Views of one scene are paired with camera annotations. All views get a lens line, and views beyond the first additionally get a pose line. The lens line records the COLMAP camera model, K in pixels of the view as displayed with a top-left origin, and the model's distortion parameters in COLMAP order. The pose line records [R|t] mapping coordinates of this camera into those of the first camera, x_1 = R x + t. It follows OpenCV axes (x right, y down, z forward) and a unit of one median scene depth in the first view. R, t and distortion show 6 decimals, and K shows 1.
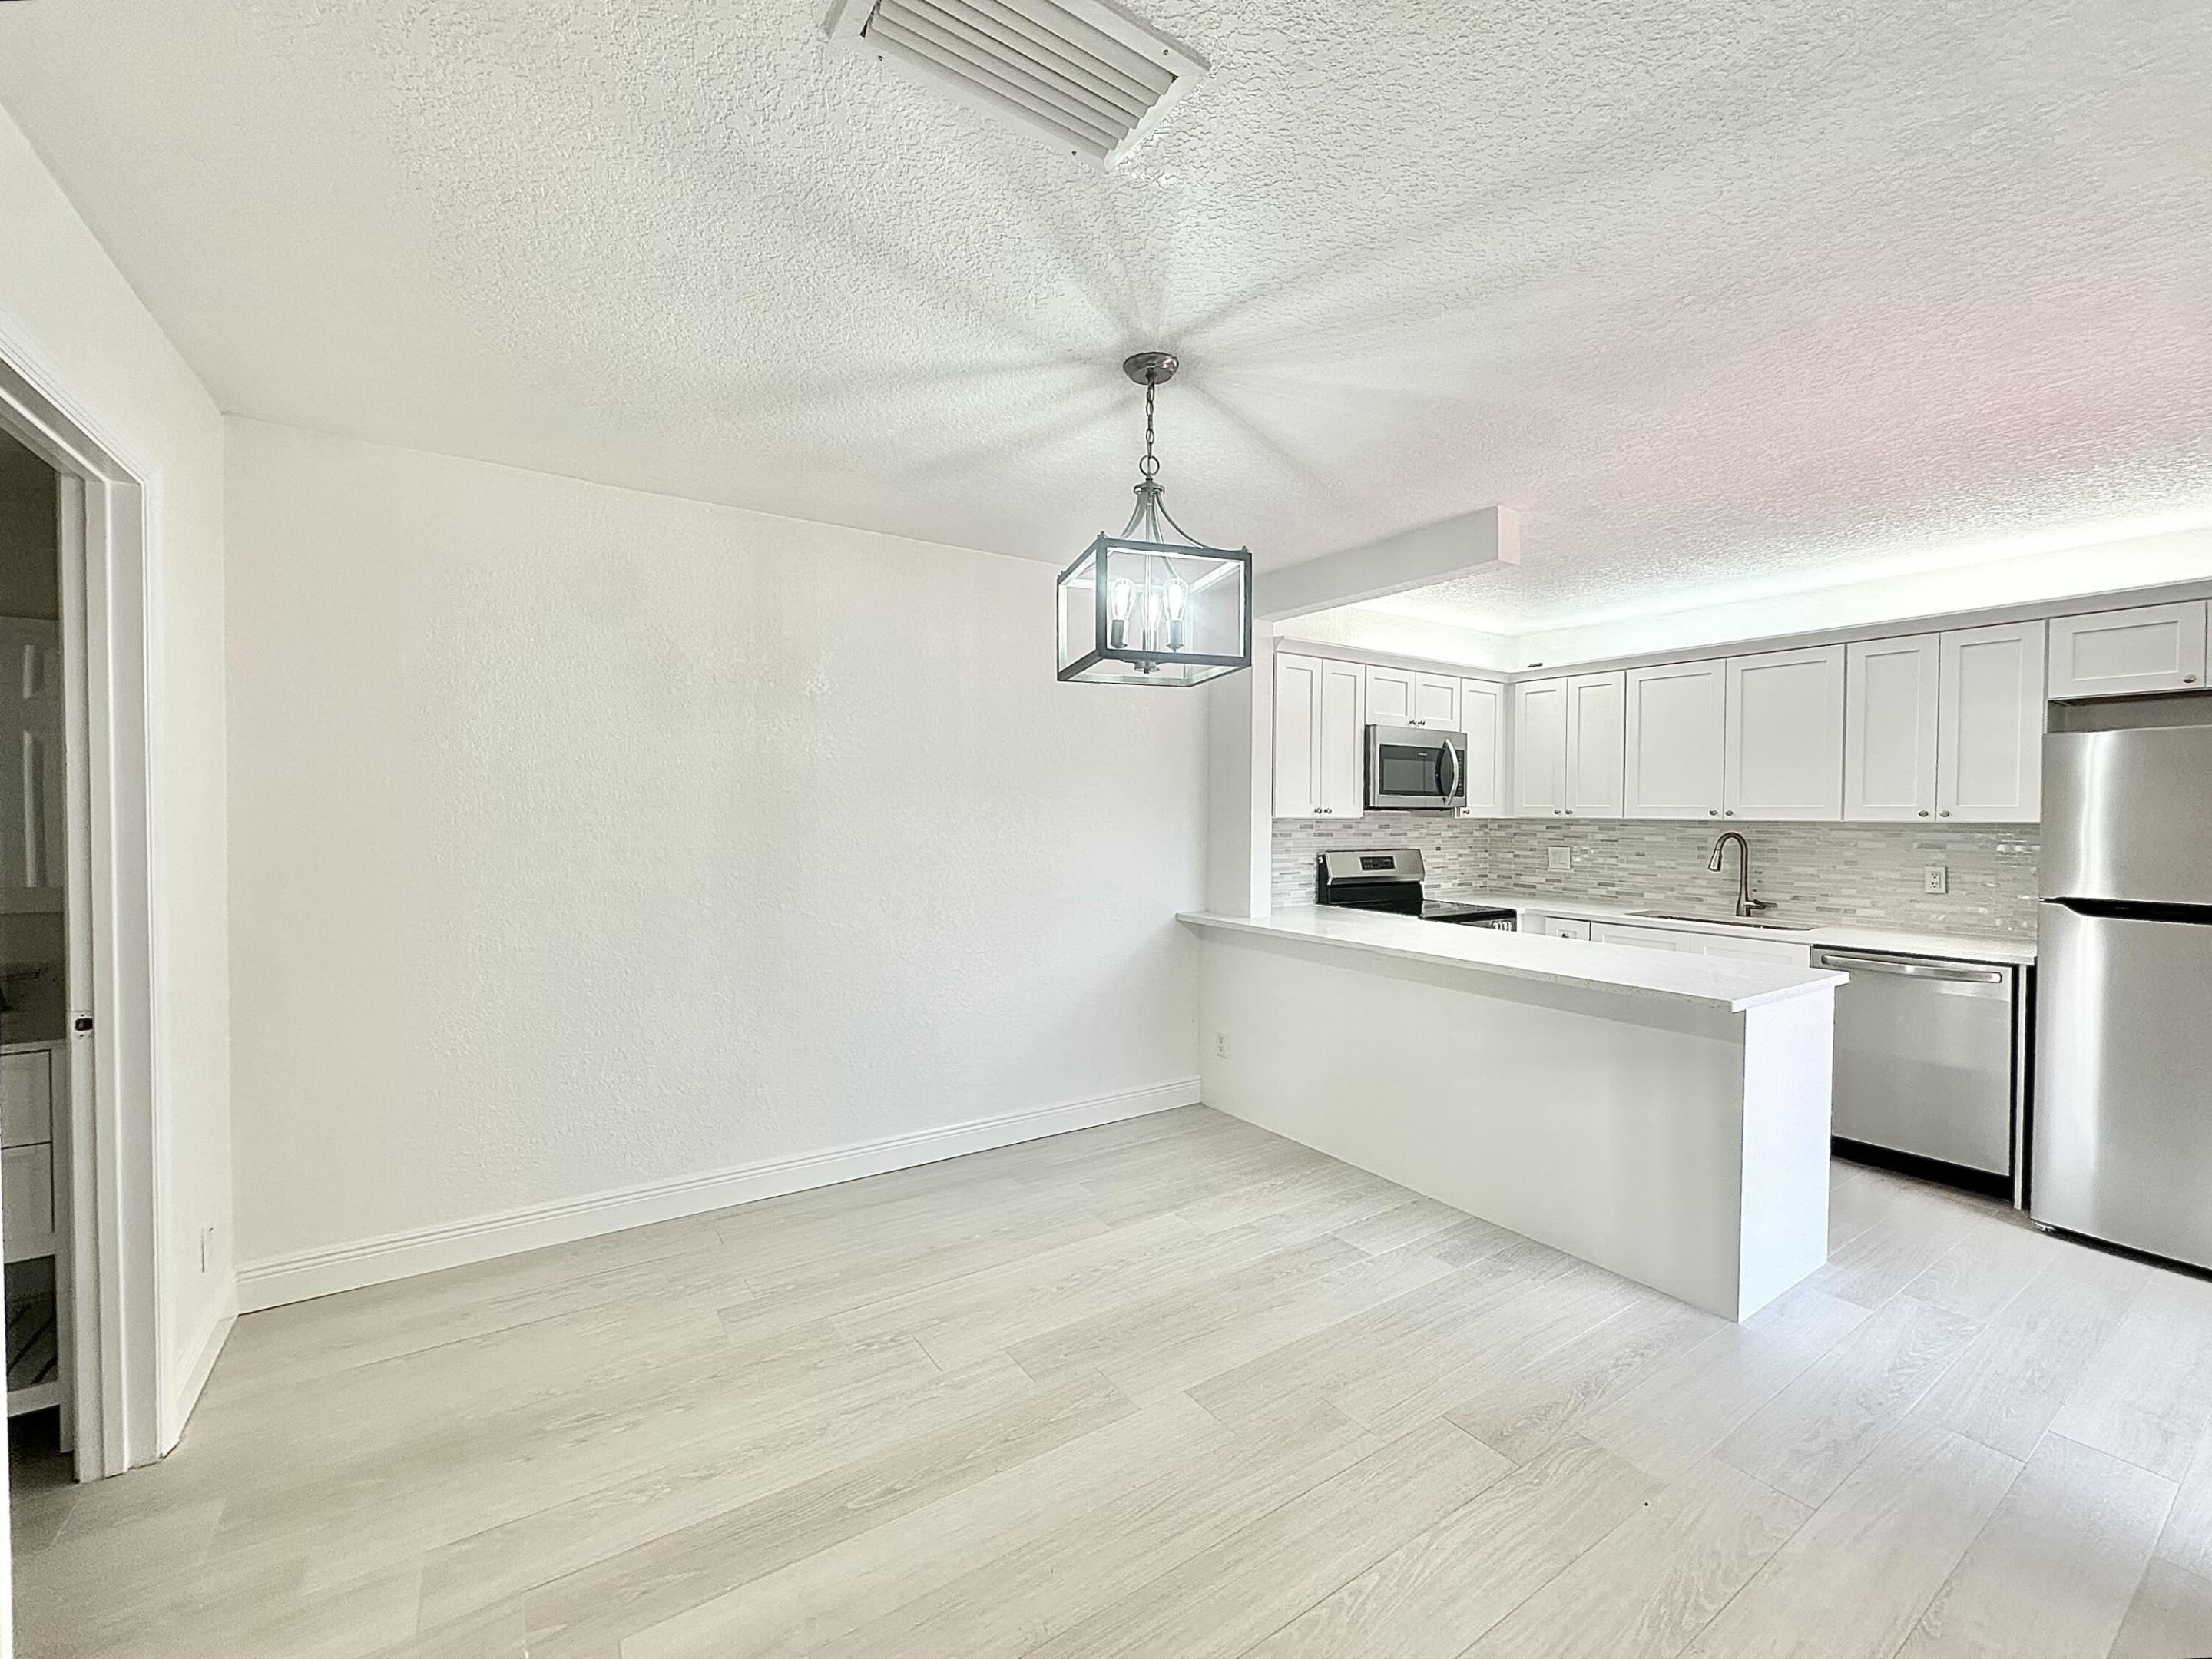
lens RADIAL K [[919.1, 0, 1109.6], [0, 919.1, 826.6], [0, 0, 1]] dist [-0.001999, -0.000096]
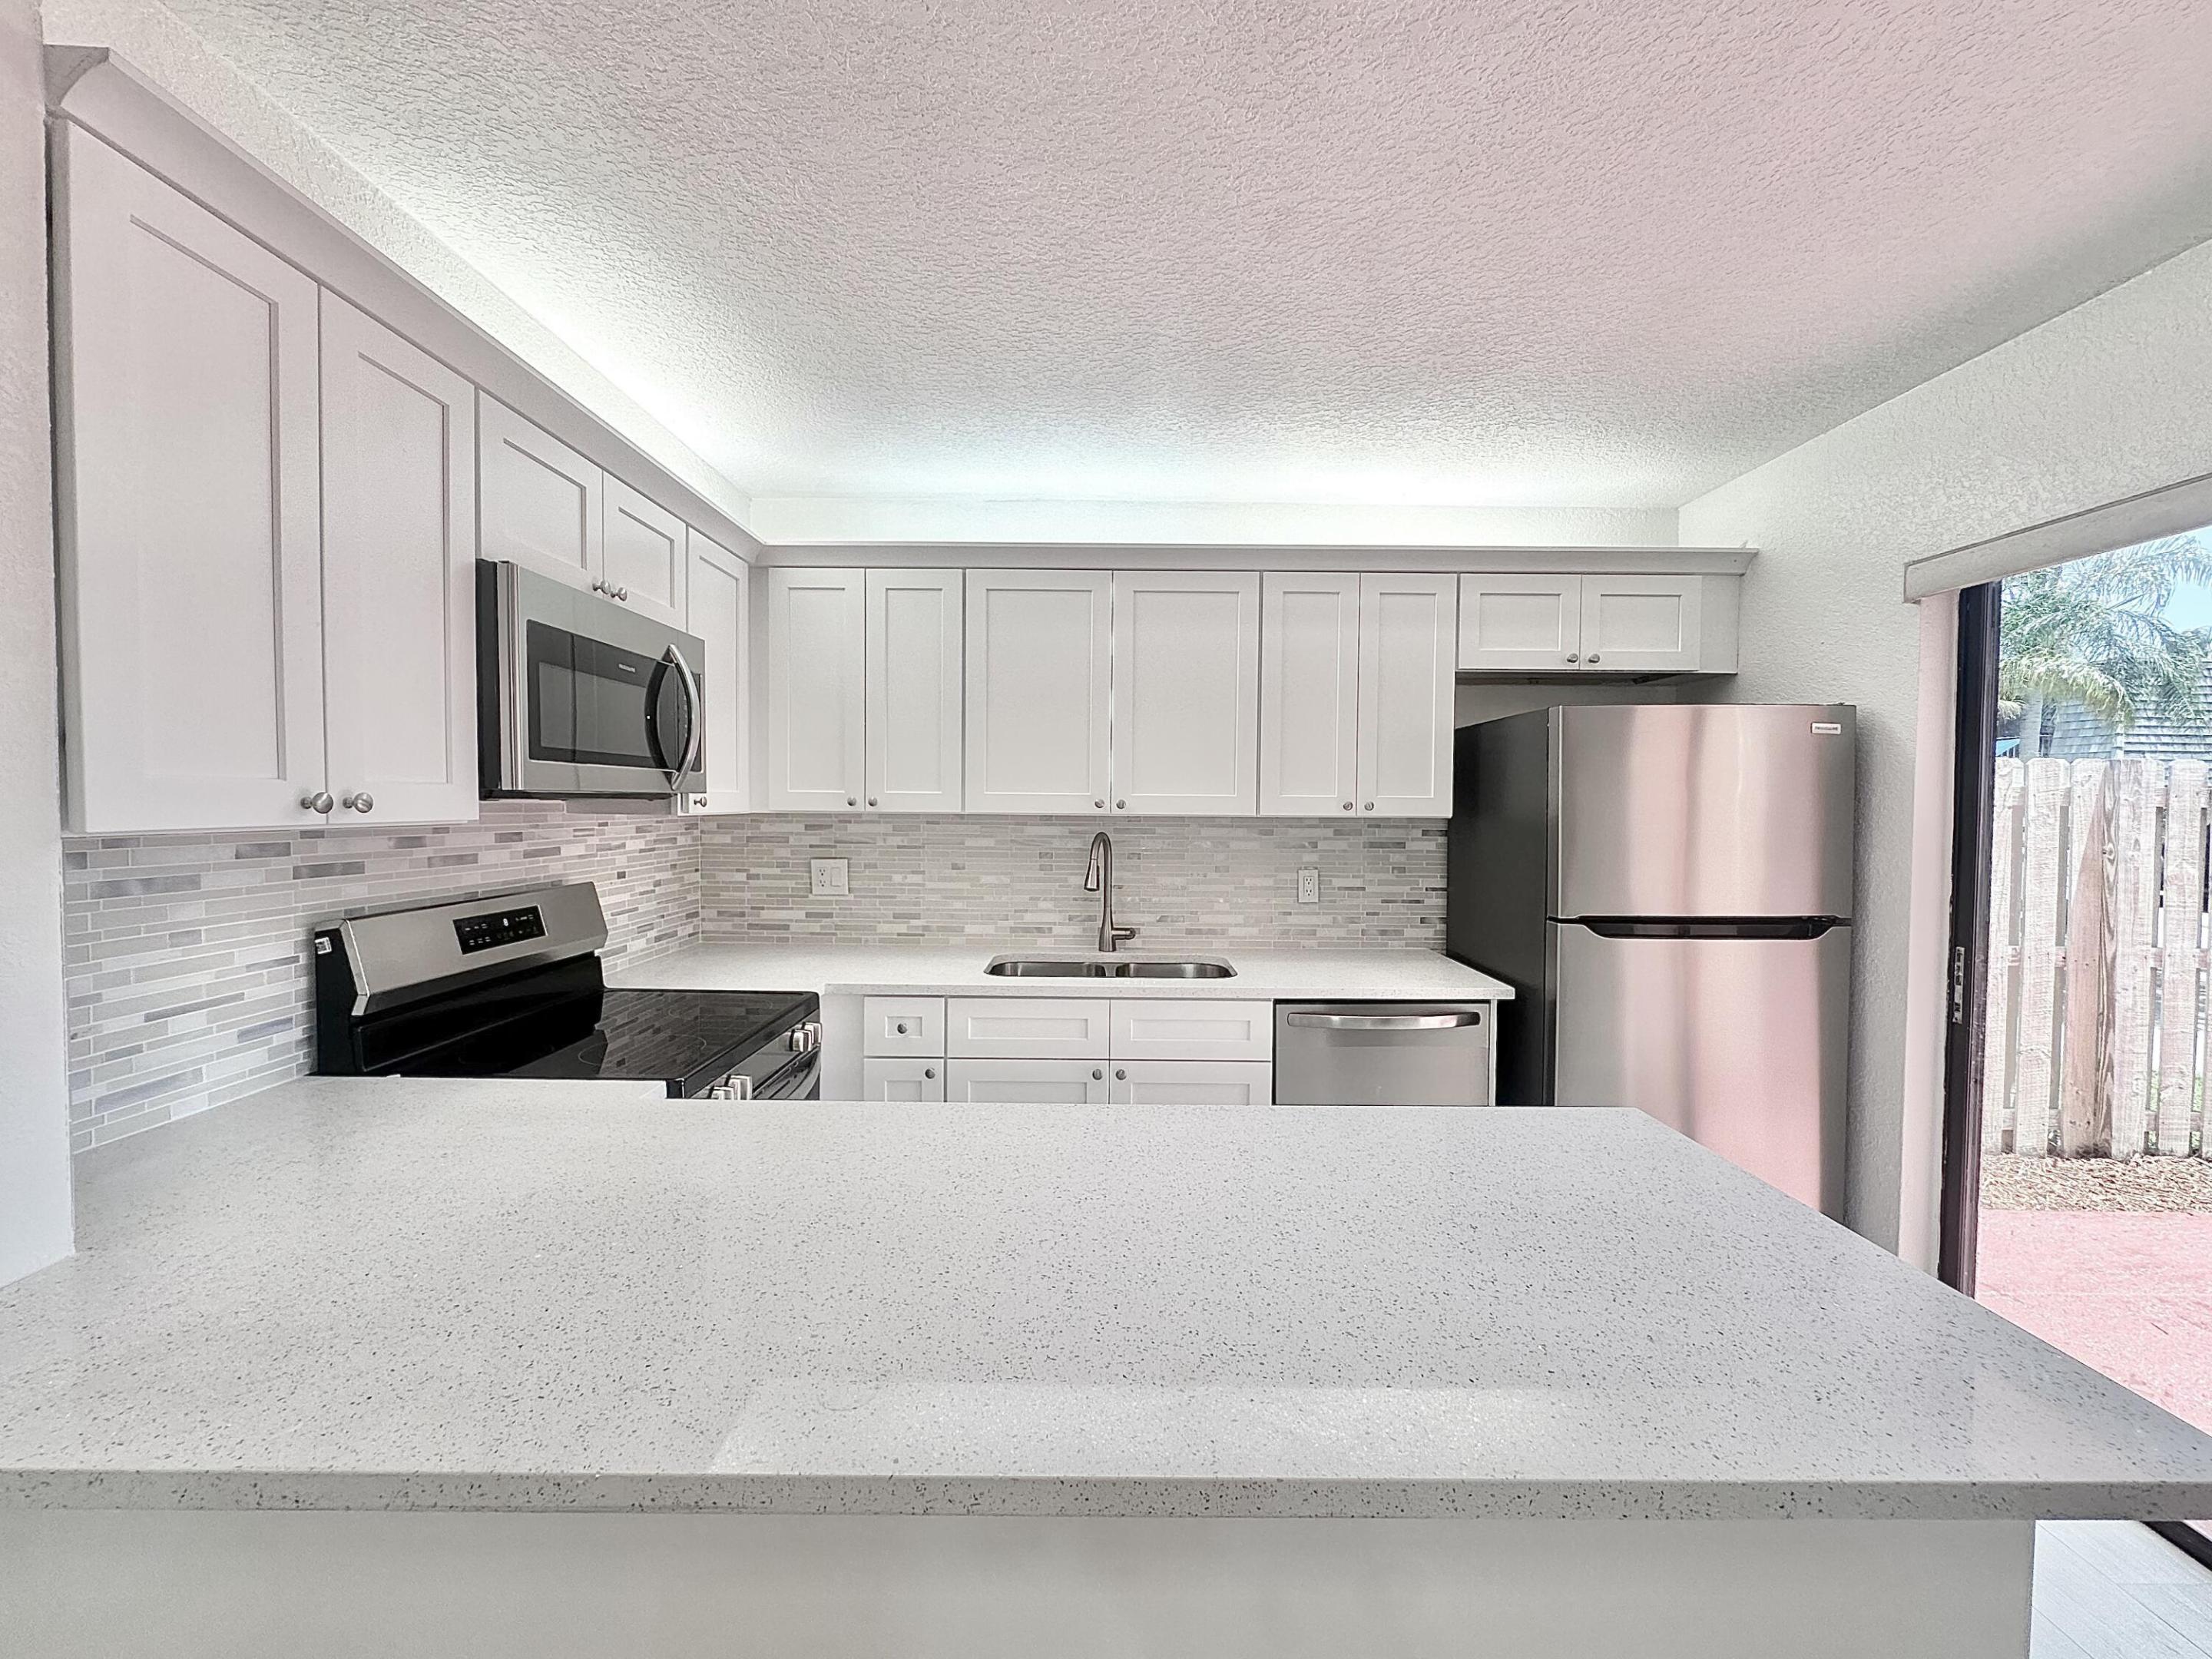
lens RADIAL K [[883.9, 0, 1107.8], [0, 883.9, 826.7], [0, 0, 1]] dist [-0.001696, 0.000173]
pose [[0.560367, -0.026030, 0.827835, 0.129456], [0.009412, 0.999642, 0.025061, -0.014019], [-0.828191, -0.006252, 0.560411, 0.607295]]
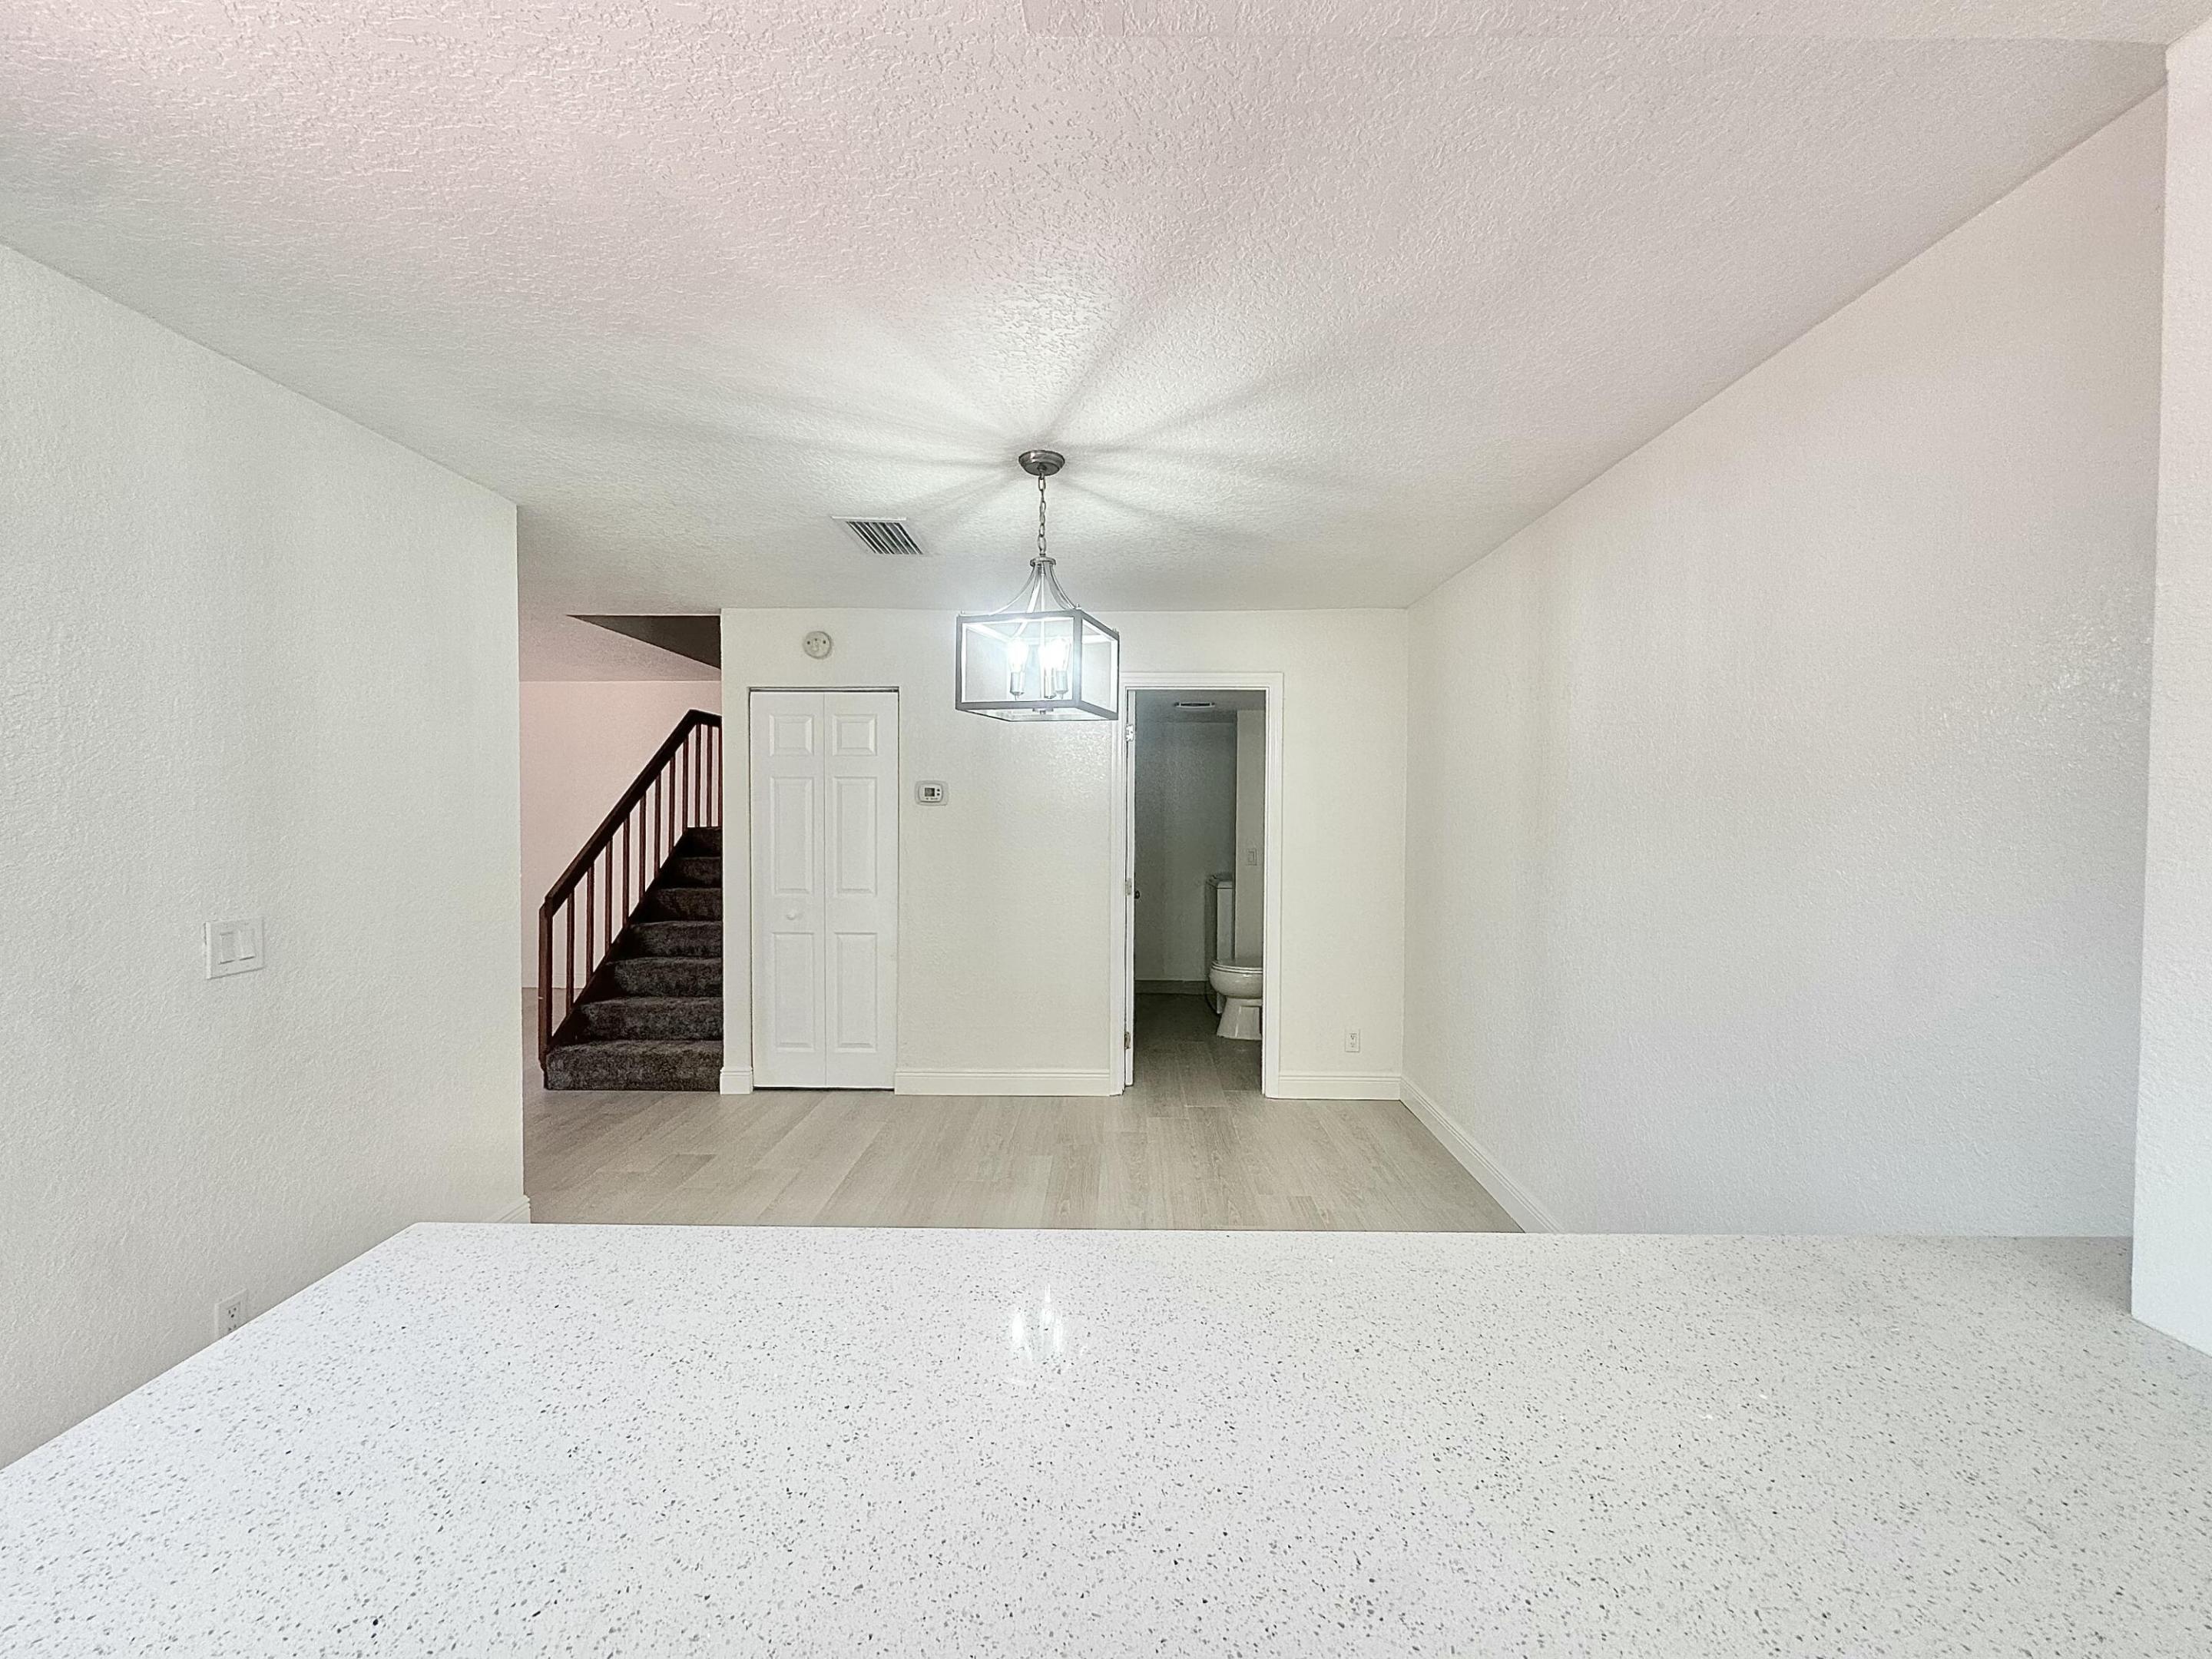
lens RADIAL K [[887.5, 0, 1107.4], [0, 887.5, 826.7], [0, 0, 1]] dist [-0.003951, 0.000597]
pose [[-0.575520, 0.008440, -0.817744, 0.450479], [-0.023841, 0.999349, 0.027093, -0.025007], [0.817440, 0.035088, -0.574944, 0.829627]]
